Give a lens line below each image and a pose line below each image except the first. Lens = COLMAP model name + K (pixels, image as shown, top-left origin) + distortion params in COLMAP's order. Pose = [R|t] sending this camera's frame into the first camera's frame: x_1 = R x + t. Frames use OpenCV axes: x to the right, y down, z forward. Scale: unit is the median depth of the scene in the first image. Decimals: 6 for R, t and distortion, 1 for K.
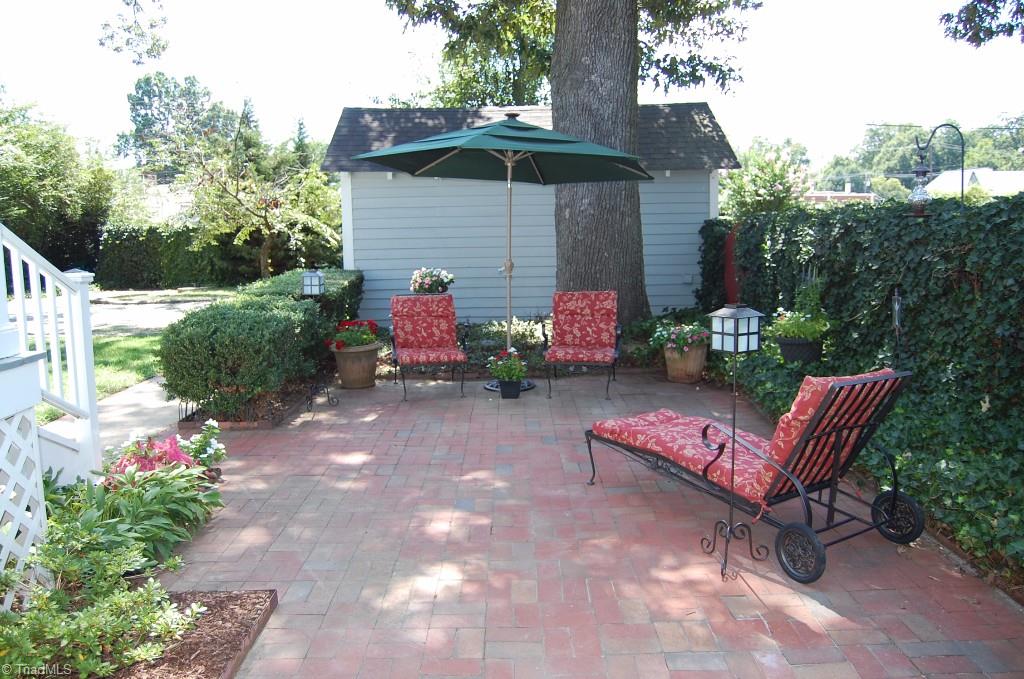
lens RADIAL K [[805.5, 0, 512.0], [0, 805.5, 339.5], [0, 0, 1]] dist [-0.080492, 0.005029]
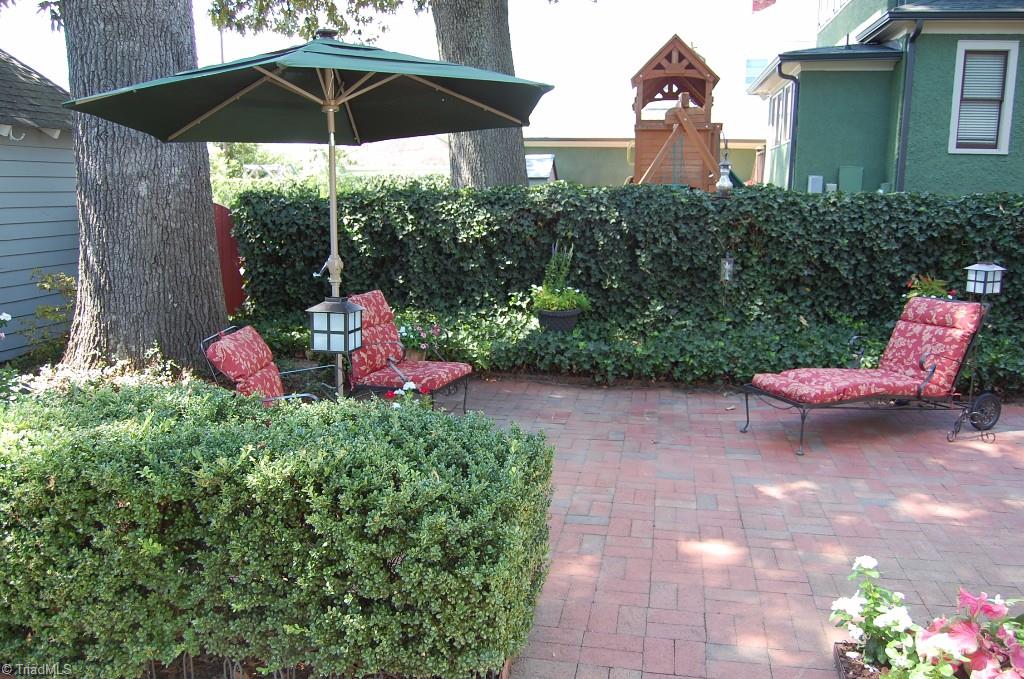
lens RADIAL K [[805.5, 0, 512.0], [0, 805.5, 339.5], [0, 0, 1]] dist [-0.080492, 0.005029]
pose [[0.159457, -0.148418, 0.975984, -0.887244], [0.133882, 0.982752, 0.127573, -0.141052], [-0.978084, 0.110324, 0.176578, 1.073902]]
